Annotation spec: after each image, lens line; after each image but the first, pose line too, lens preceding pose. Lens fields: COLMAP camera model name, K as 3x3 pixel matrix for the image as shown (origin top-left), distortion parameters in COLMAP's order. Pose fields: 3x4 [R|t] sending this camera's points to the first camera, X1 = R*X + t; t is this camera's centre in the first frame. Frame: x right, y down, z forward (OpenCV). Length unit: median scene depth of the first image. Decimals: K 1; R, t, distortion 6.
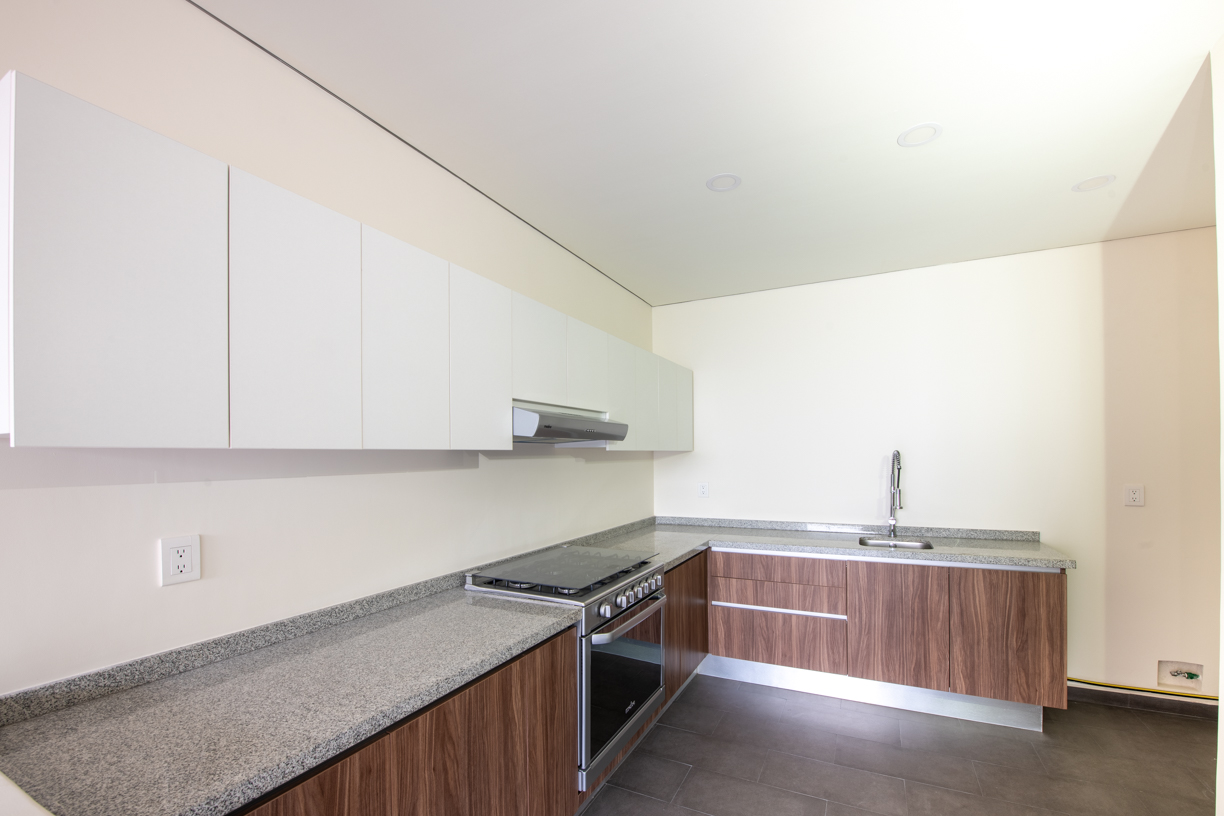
lens RADIAL K [[501.8, 0, 626.4], [0, 501.8, 456.4], [0, 0, 1]] dist [-0.020449, -0.001087]
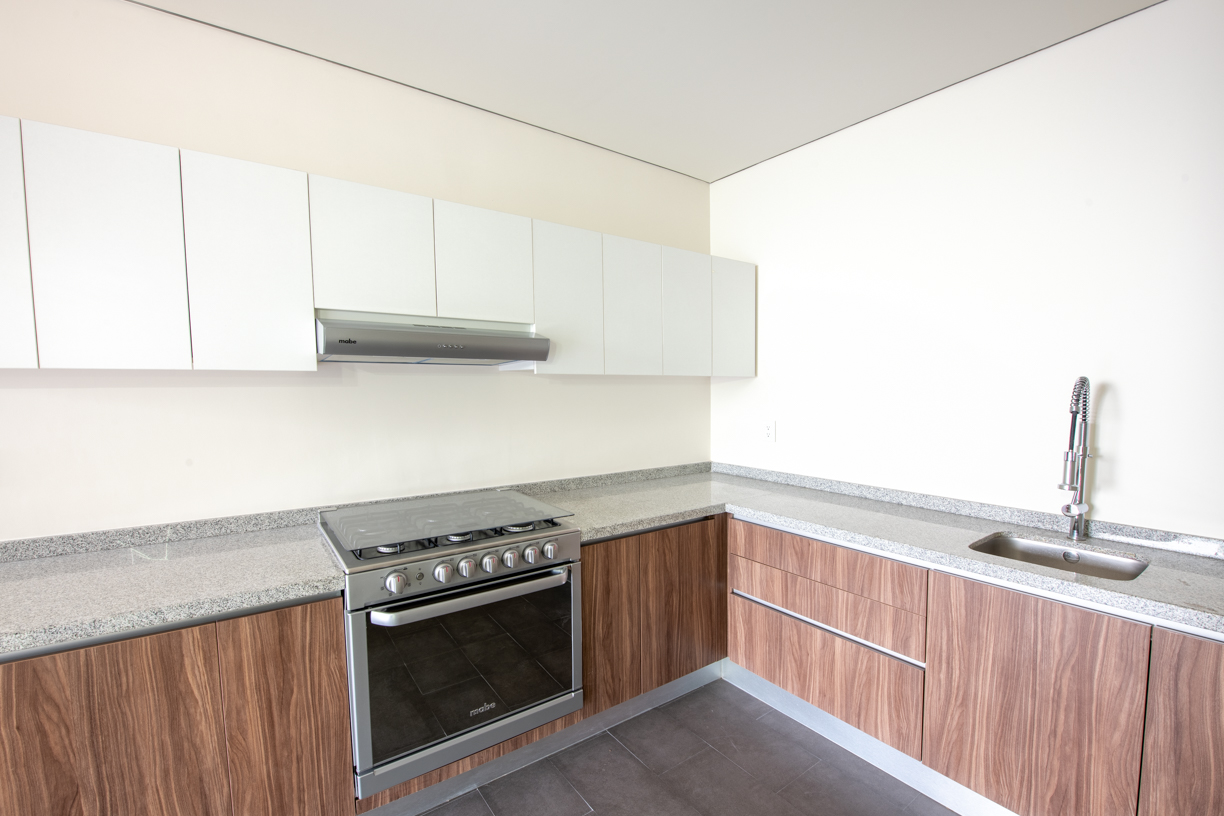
lens RADIAL K [[501.8, 0, 601.2], [0, 501.8, 418.6], [0, 0, 1]] dist [-0.020449, -0.001087]
pose [[0.868635, 0.042372, -0.493637, 0.407617], [-0.010271, 0.997662, 0.067561, 0.003429], [0.495346, -0.053616, 0.867040, 0.353562]]
